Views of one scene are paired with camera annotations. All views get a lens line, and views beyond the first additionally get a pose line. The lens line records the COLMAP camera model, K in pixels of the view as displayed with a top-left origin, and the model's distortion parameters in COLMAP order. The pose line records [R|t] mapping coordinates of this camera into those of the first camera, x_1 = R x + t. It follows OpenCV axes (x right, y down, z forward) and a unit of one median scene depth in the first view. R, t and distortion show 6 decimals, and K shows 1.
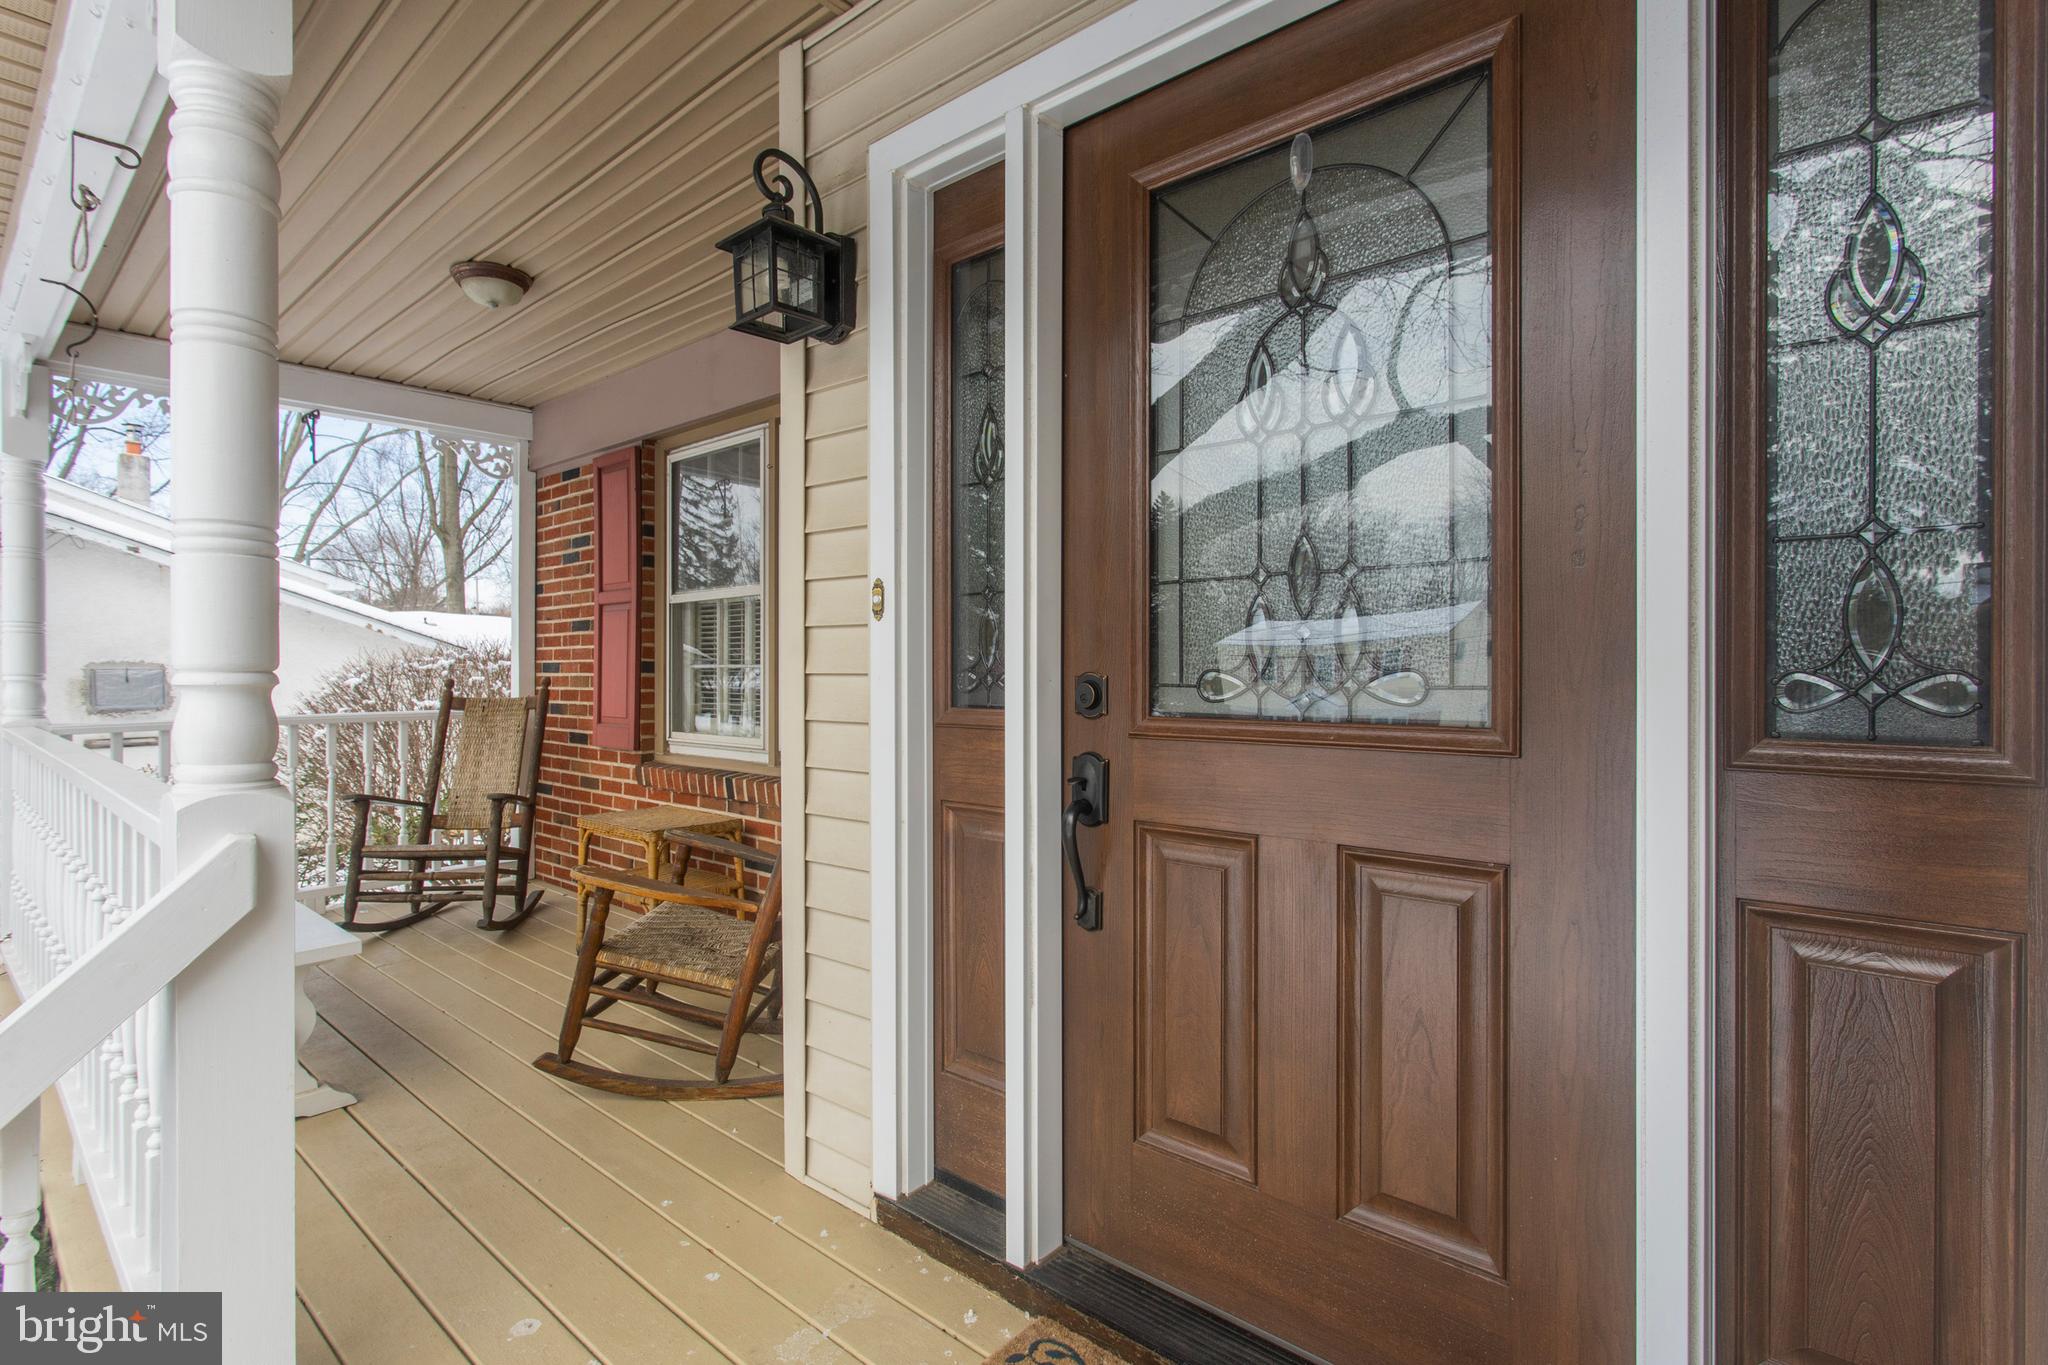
lens RADIAL K [[1001.5, 0, 1022.0], [0, 1001.5, 677.2], [0, 0, 1]] dist [-0.004672, 0.002663]
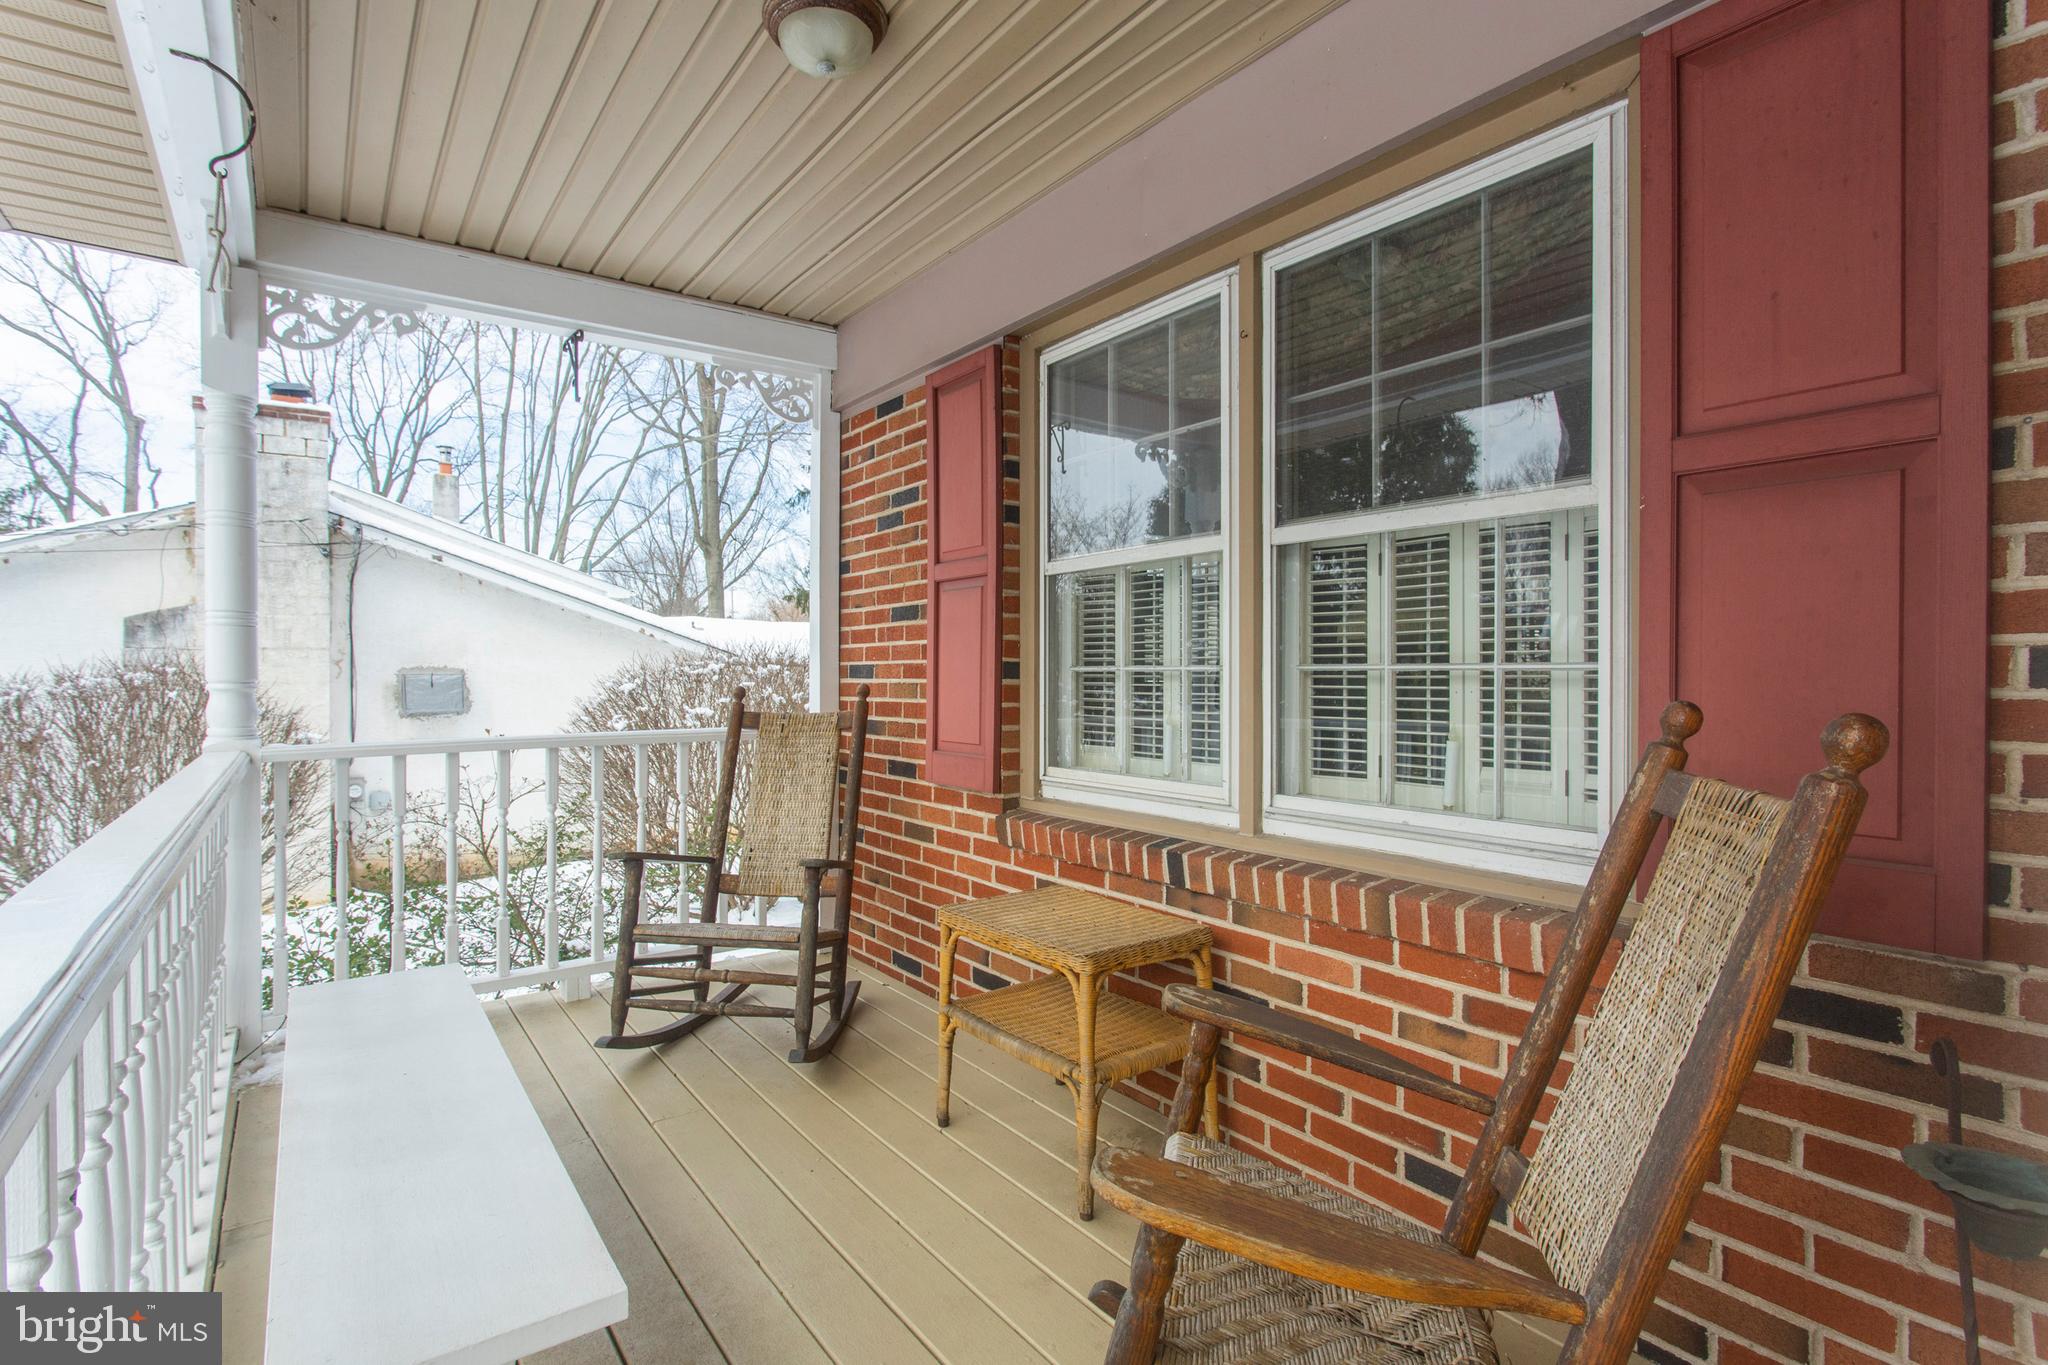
lens RADIAL K [[1001.5, 0, 1027.3], [0, 1001.5, 683.2], [0, 0, 1]] dist [-0.004672, 0.002663]
pose [[0.977823, 0.000430, -0.209433, -0.205214], [-0.000024, 0.999998, 0.001941, -0.002364], [0.209434, -0.001893, 0.977821, 0.313937]]
